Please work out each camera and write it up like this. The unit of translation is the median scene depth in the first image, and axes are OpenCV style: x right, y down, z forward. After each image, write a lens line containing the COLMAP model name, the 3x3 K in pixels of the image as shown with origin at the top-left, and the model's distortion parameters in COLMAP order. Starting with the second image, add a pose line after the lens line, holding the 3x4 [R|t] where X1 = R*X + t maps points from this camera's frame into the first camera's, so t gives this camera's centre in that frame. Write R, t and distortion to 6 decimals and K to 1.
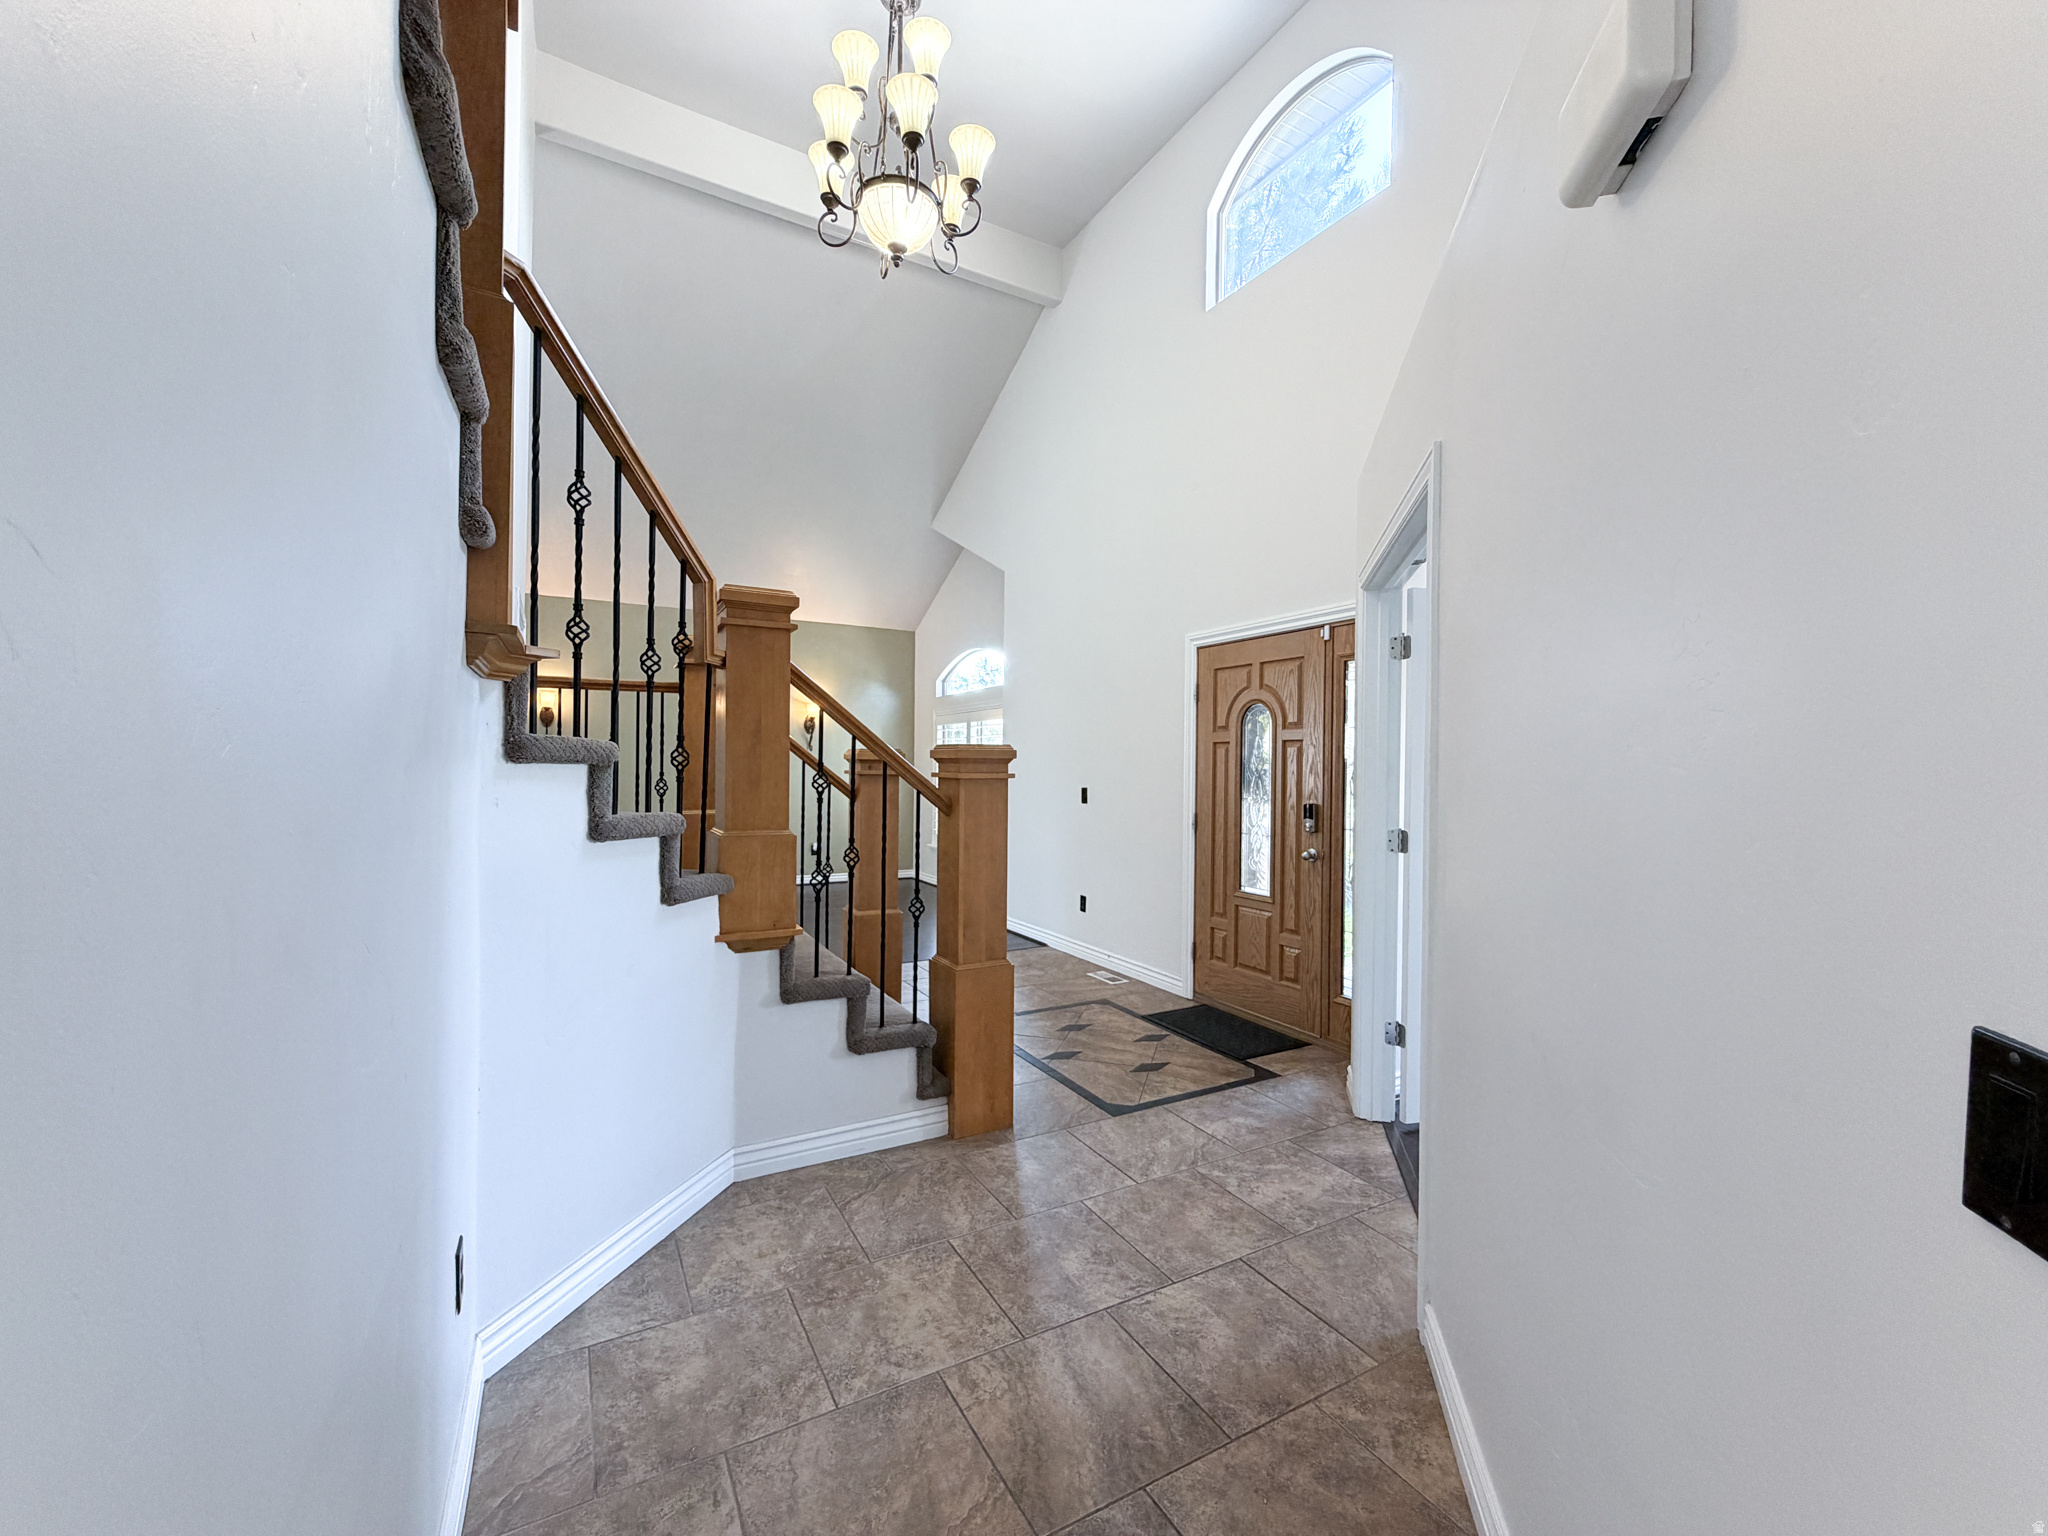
lens RADIAL K [[821.4, 0, 1023.3], [0, 821.4, 772.8], [0, 0, 1]] dist [0.000116, 0.000420]
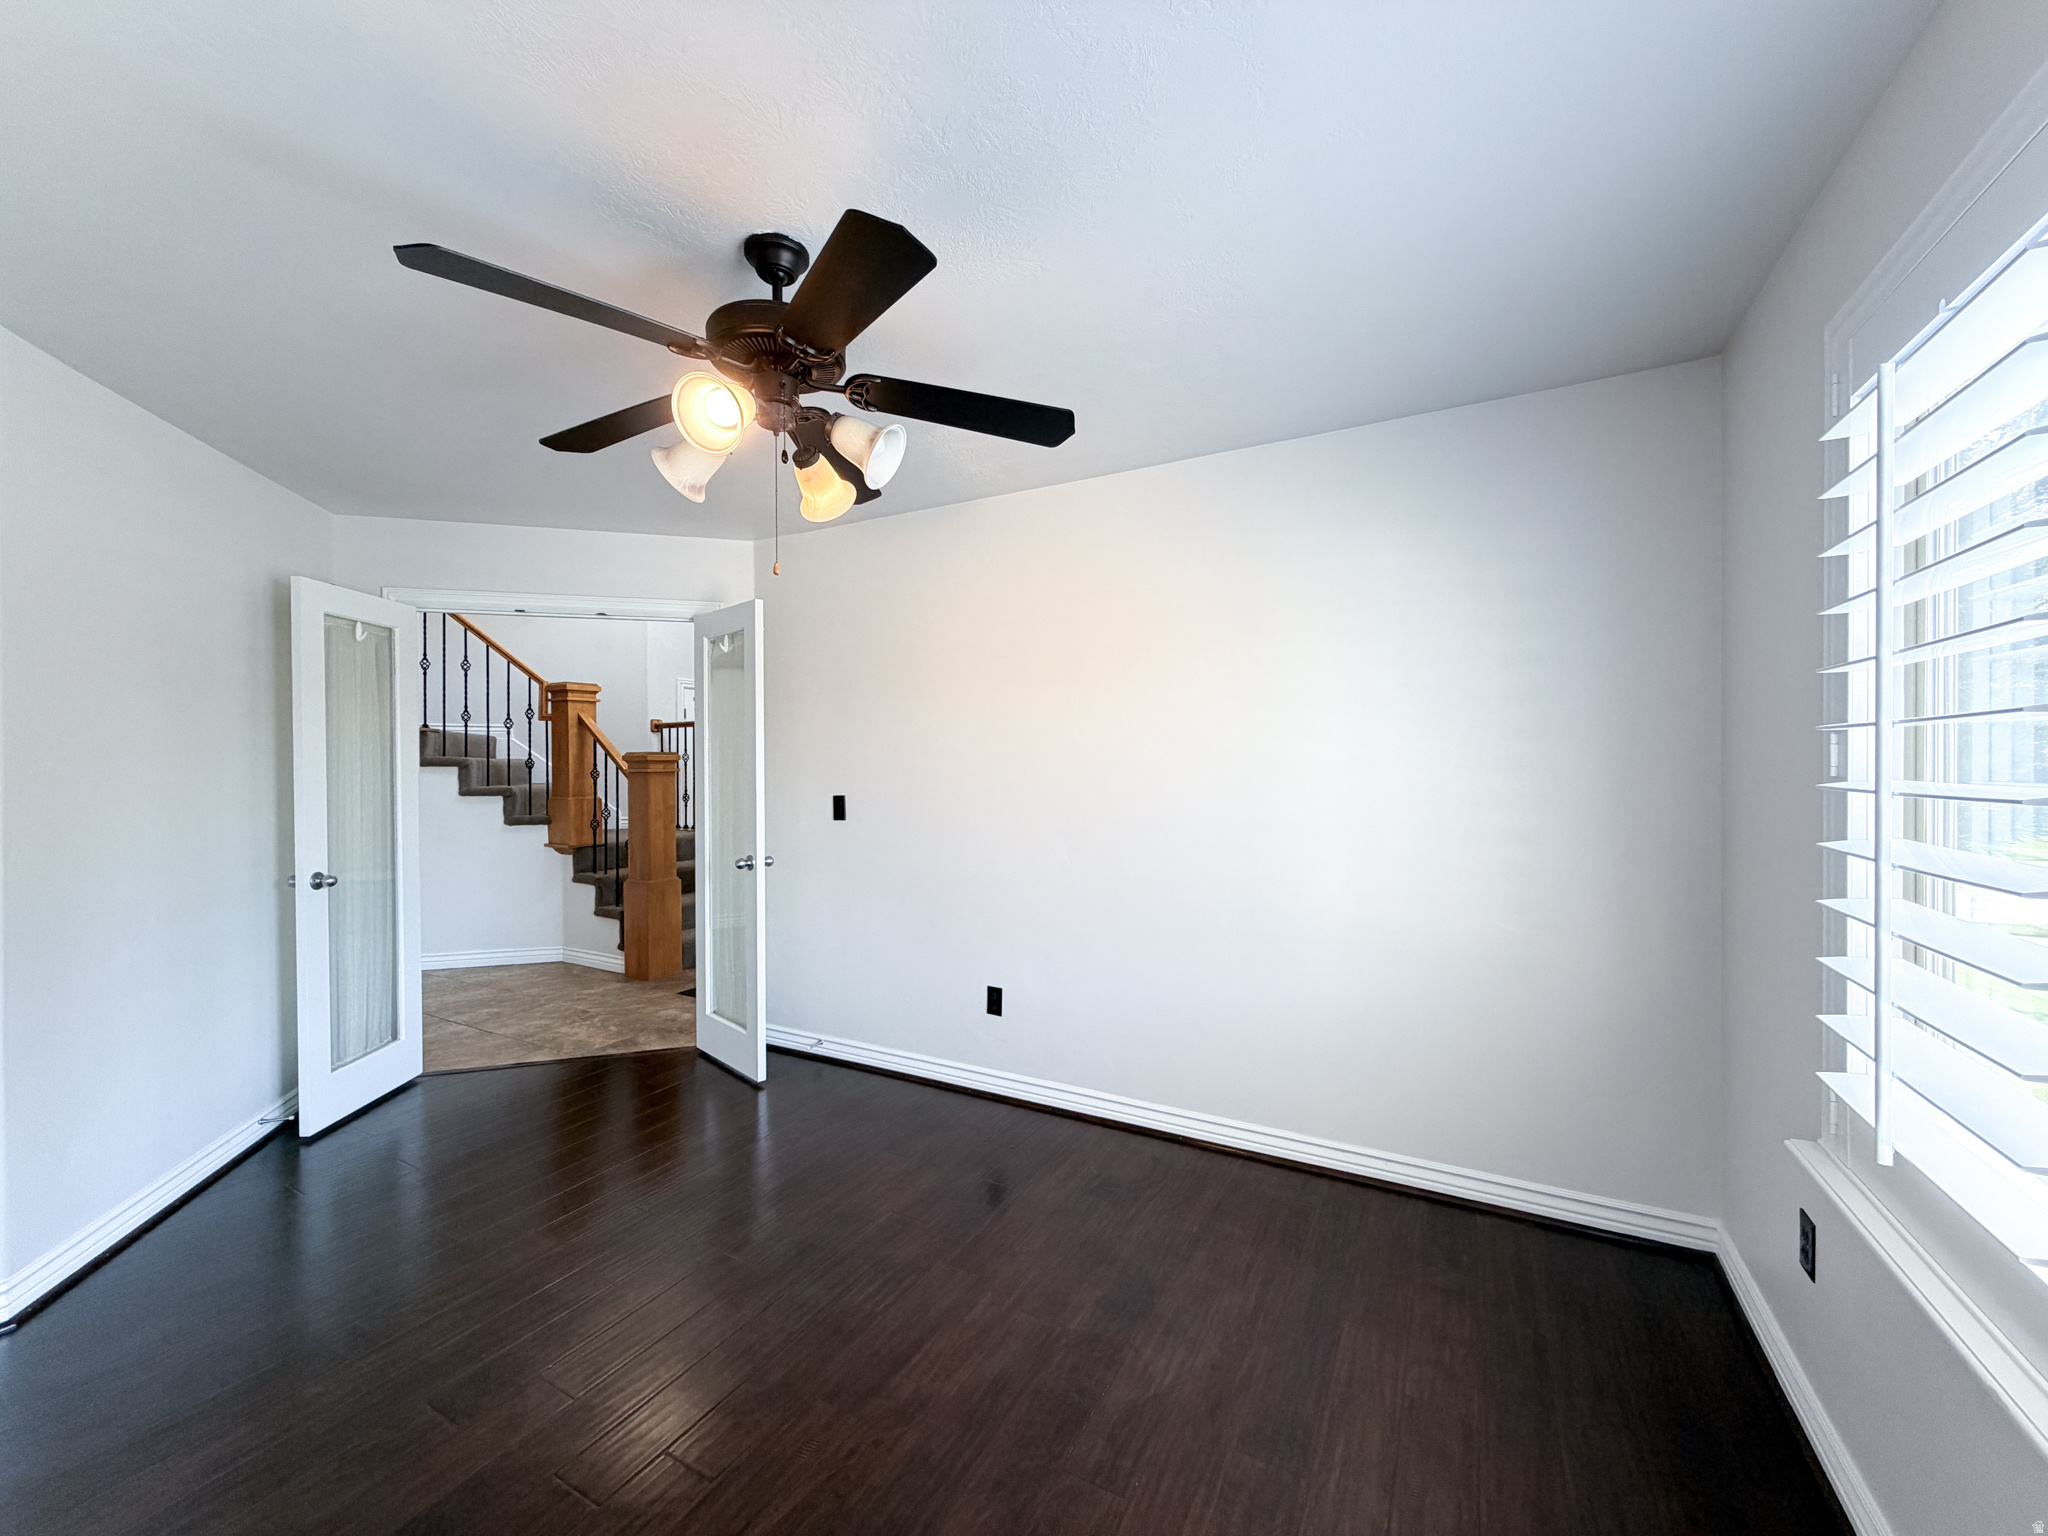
lens RADIAL K [[821.4, 0, 1016.8], [0, 821.4, 766.1], [0, 0, 1]] dist [0.000116, 0.000420]
pose [[0.535331, -0.008254, -0.844602, 2.137775], [0.001466, 0.999960, -0.008843, 0.011458], [0.844641, 0.003496, 0.535321, 0.877423]]
